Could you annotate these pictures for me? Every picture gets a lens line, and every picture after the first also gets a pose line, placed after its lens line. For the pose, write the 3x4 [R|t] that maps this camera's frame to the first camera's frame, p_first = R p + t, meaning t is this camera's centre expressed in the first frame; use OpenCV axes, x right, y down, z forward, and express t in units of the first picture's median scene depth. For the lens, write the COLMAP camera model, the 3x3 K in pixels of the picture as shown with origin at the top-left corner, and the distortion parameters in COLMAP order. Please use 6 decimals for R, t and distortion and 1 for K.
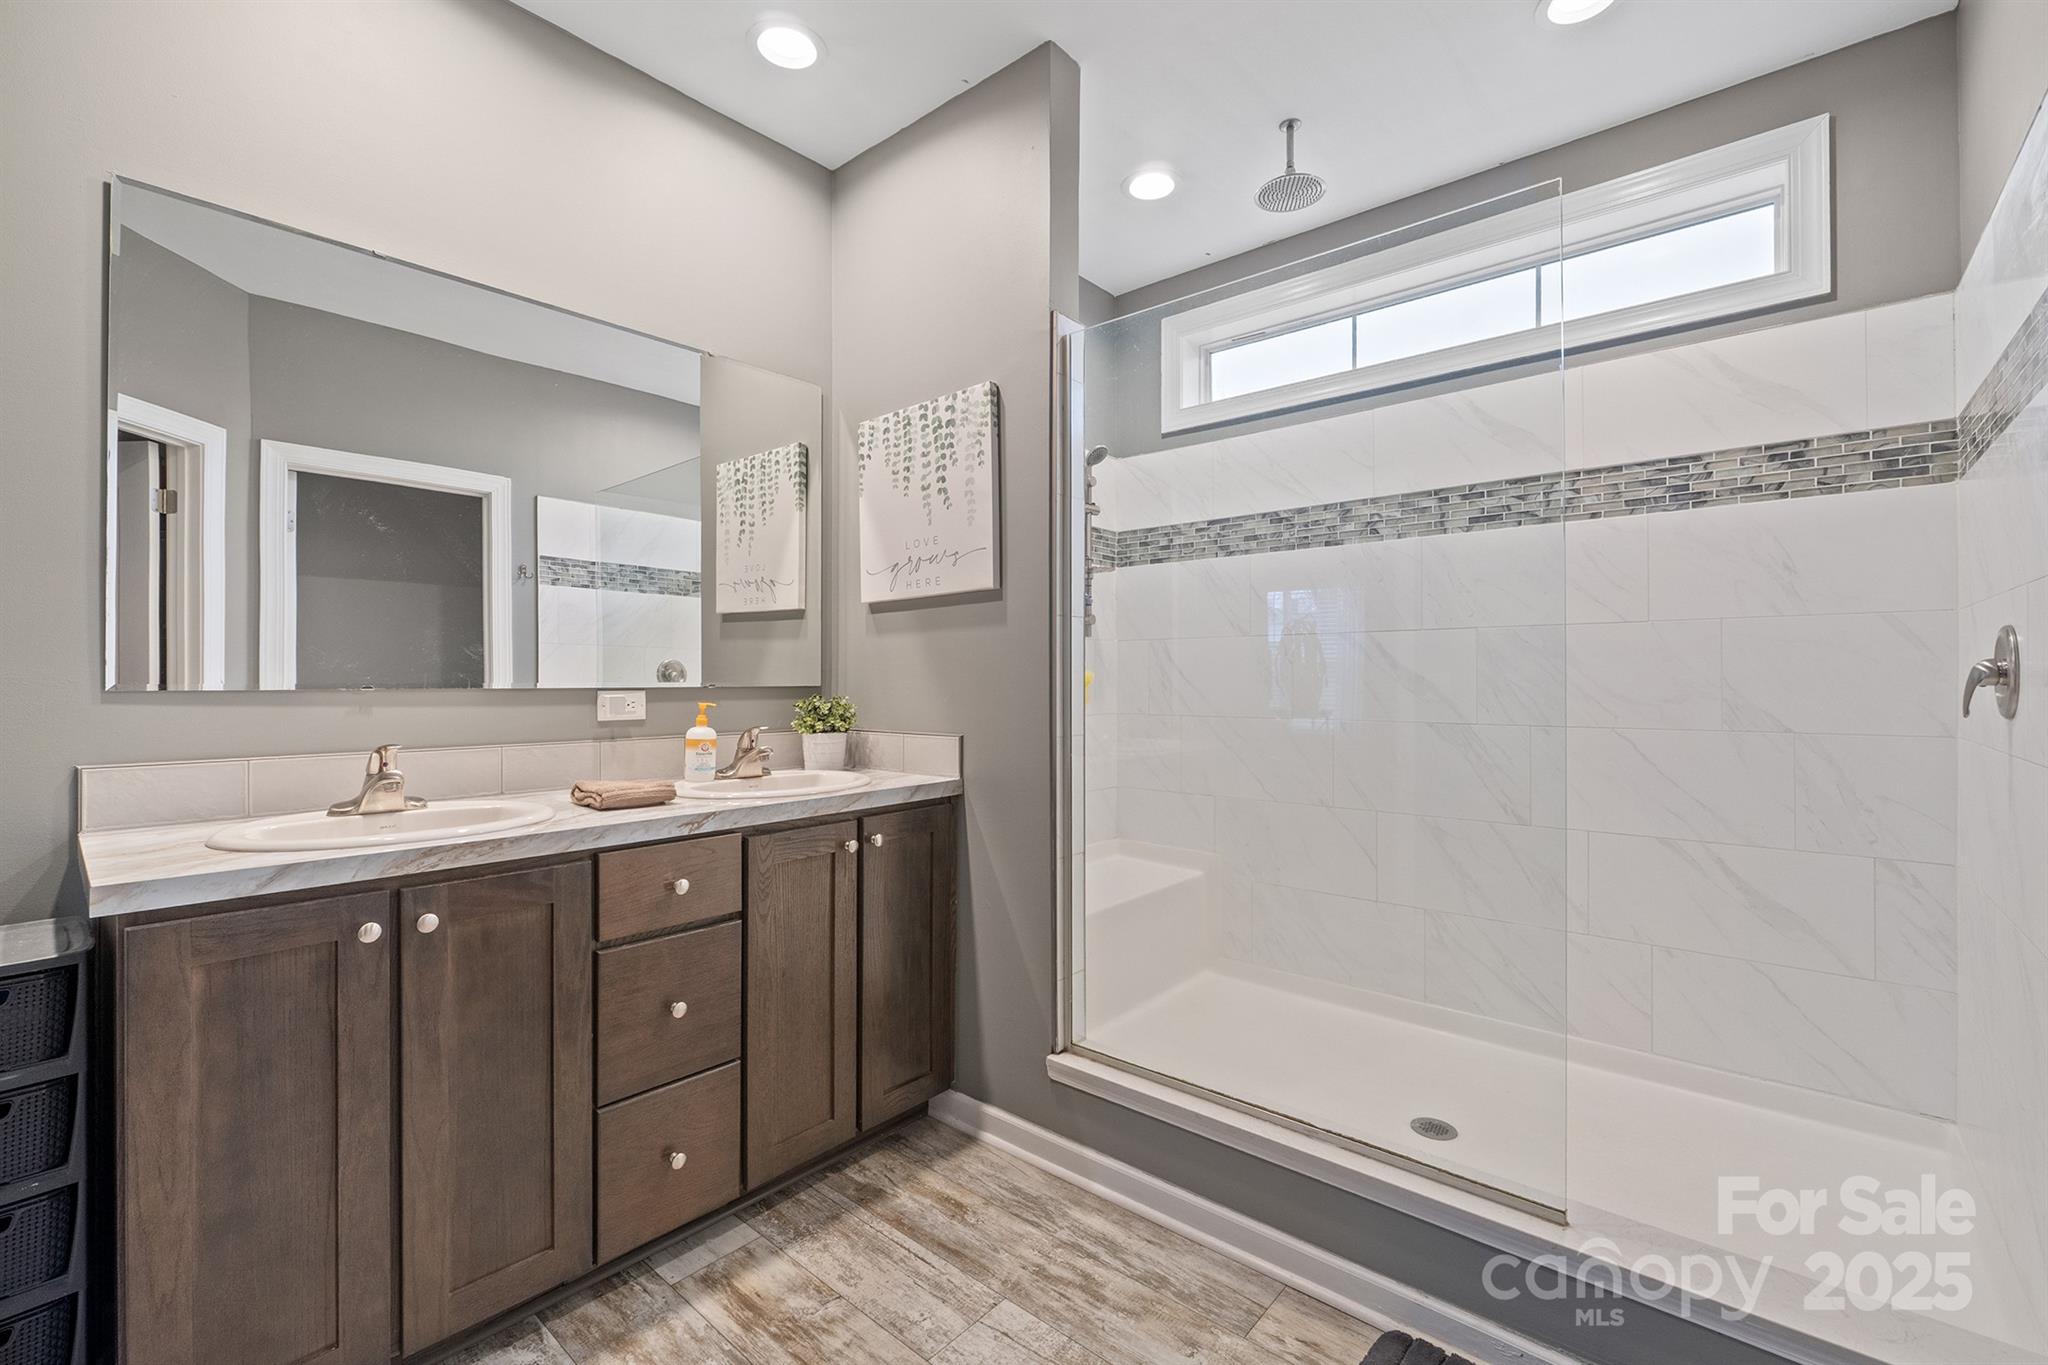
lens RADIAL K [[862.4, 0, 1027.1], [0, 862.4, 668.2], [0, 0, 1]] dist [-0.008445, -0.000082]
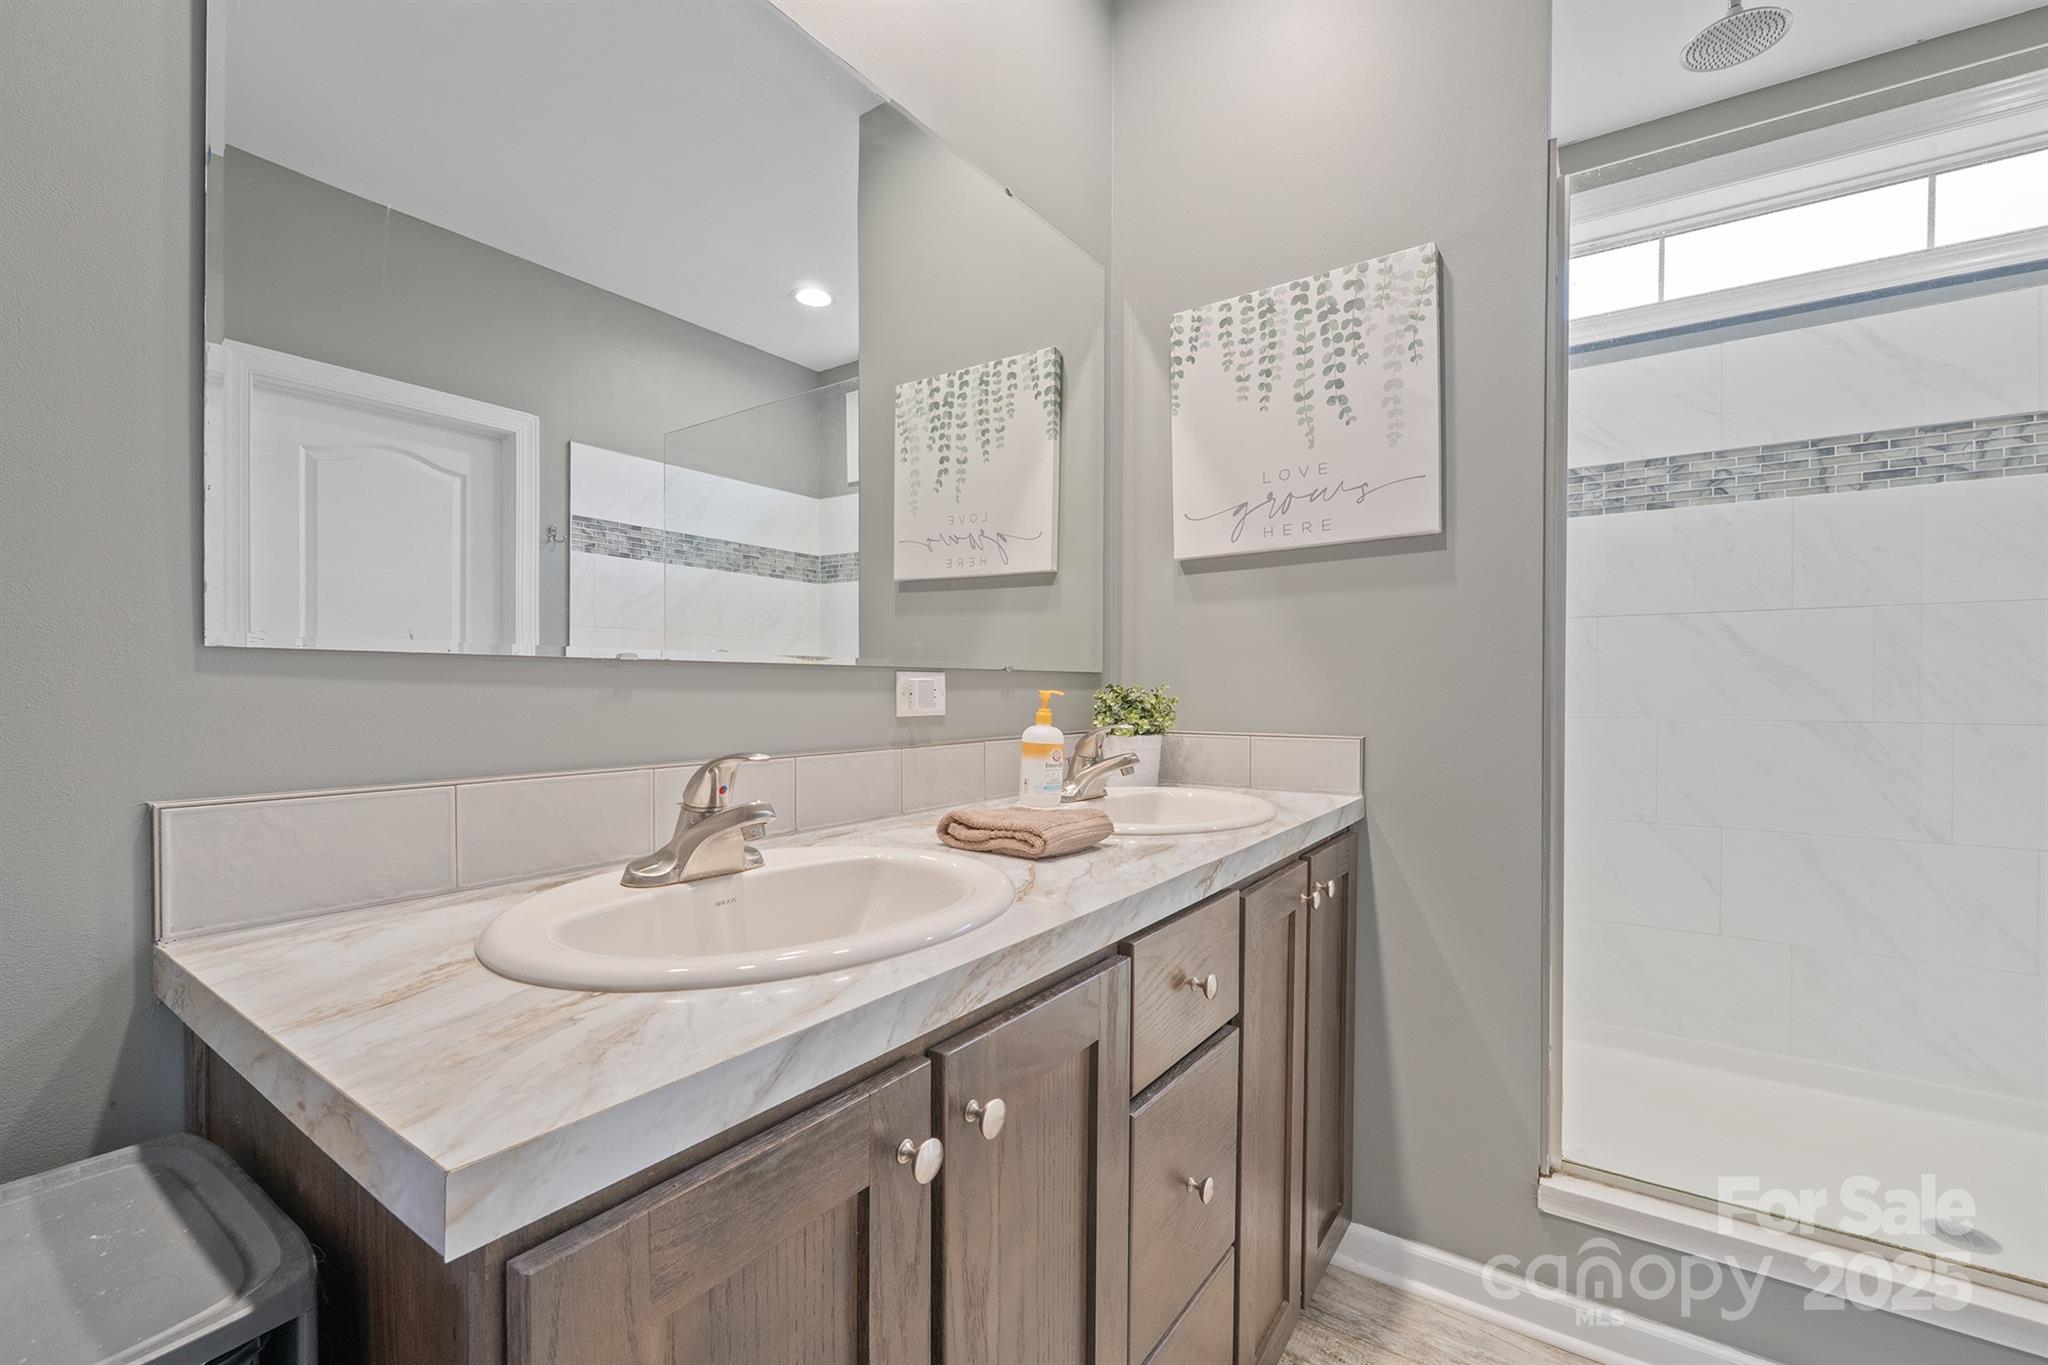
lens RADIAL K [[864.8, 0, 1032.4], [0, 864.8, 688.2], [0, 0, 1]] dist [-0.007957, -0.000129]
pose [[0.994730, 0.002389, 0.102503, -0.393829], [-0.003890, 0.999888, 0.014442, 0.024811], [-0.102457, -0.014764, 0.994628, 0.278706]]
